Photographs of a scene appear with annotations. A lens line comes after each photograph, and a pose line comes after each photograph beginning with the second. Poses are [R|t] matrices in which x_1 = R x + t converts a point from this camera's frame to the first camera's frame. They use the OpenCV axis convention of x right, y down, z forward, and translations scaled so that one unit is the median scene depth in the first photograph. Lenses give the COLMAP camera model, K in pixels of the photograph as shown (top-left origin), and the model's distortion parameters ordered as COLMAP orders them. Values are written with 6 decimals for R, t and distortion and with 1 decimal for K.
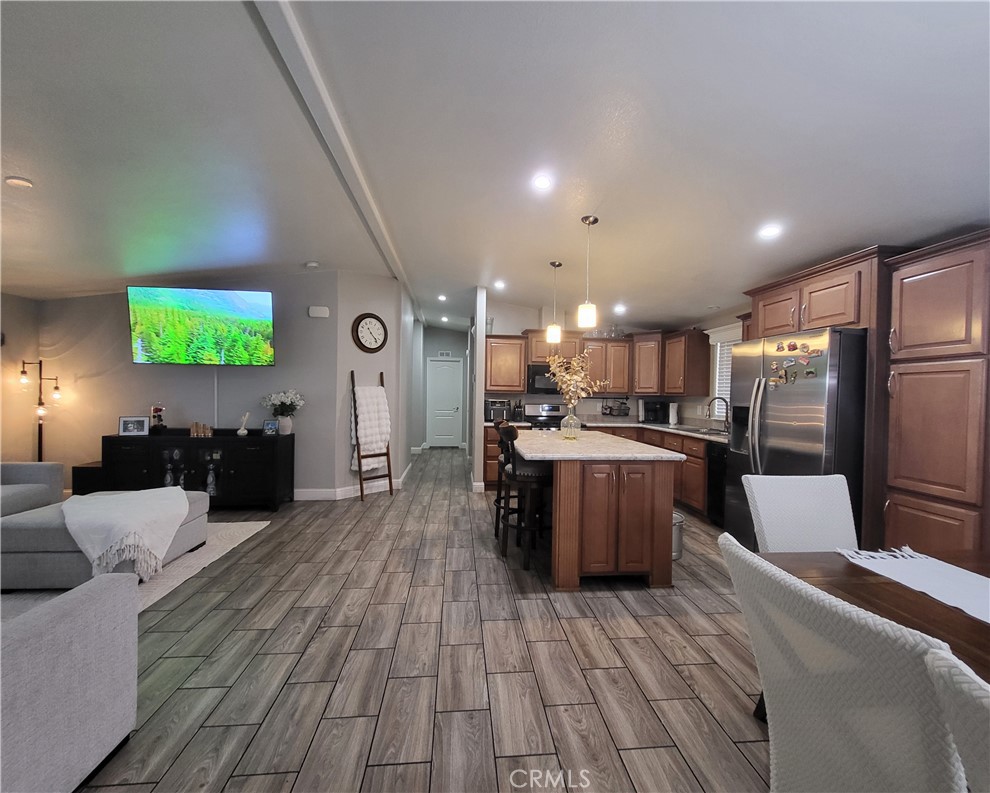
lens RADIAL K [[415.4, 0, 493.1], [0, 415.4, 397.7], [0, 0, 1]] dist [0.002089, -0.001045]
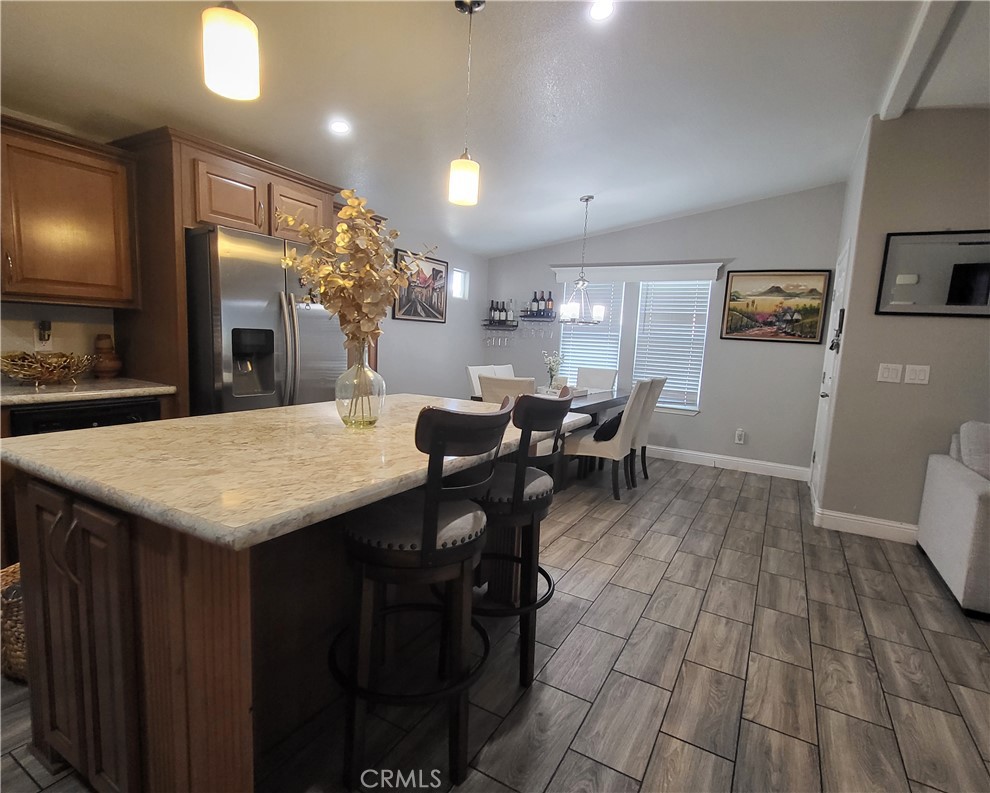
lens RADIAL K [[504.9, 0, 493.8], [0, 504.9, 401.2], [0, 0, 1]] dist [0.002762, -0.003122]
pose [[-0.818163, -0.125564, 0.561108, -0.174672], [-0.053456, 0.988249, 0.143204, -0.001058], [-0.572496, 0.087170, -0.815261, 1.170384]]
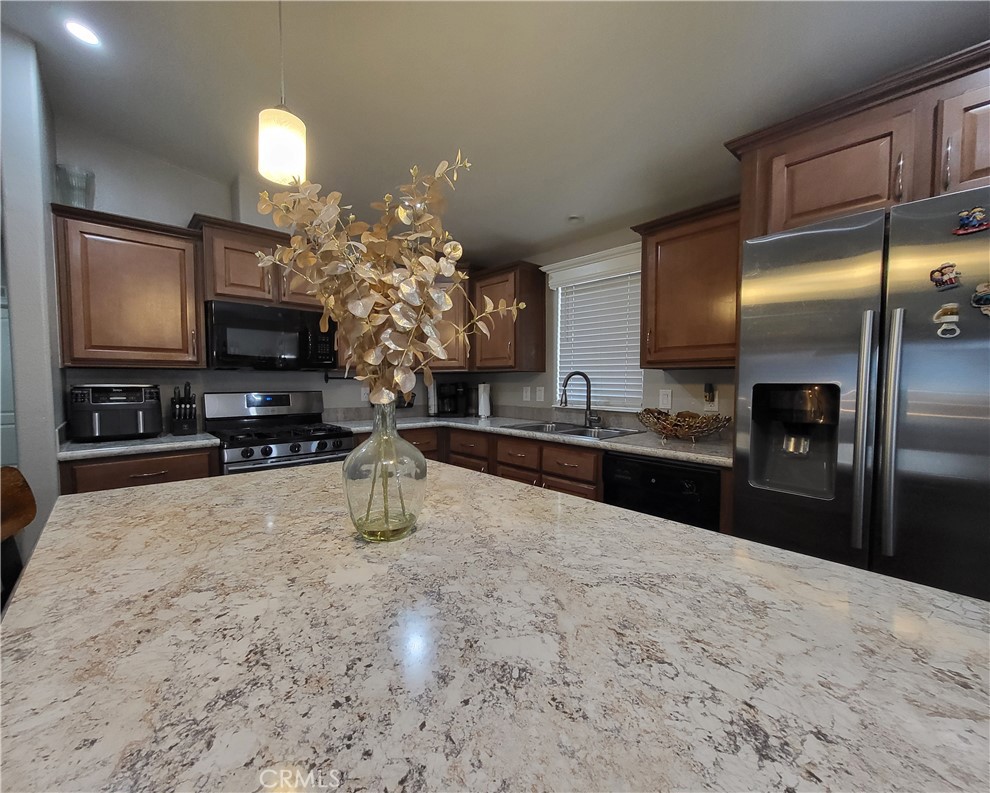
lens RADIAL K [[415.4, 0, 488.7], [0, 415.4, 399.7], [0, 0, 1]] dist [0.002089, -0.001045]
pose [[0.798669, -0.042528, 0.600266, 0.078901], [0.017690, 0.998728, 0.047221, 0.010183], [-0.601510, -0.027096, 0.798405, 0.679528]]
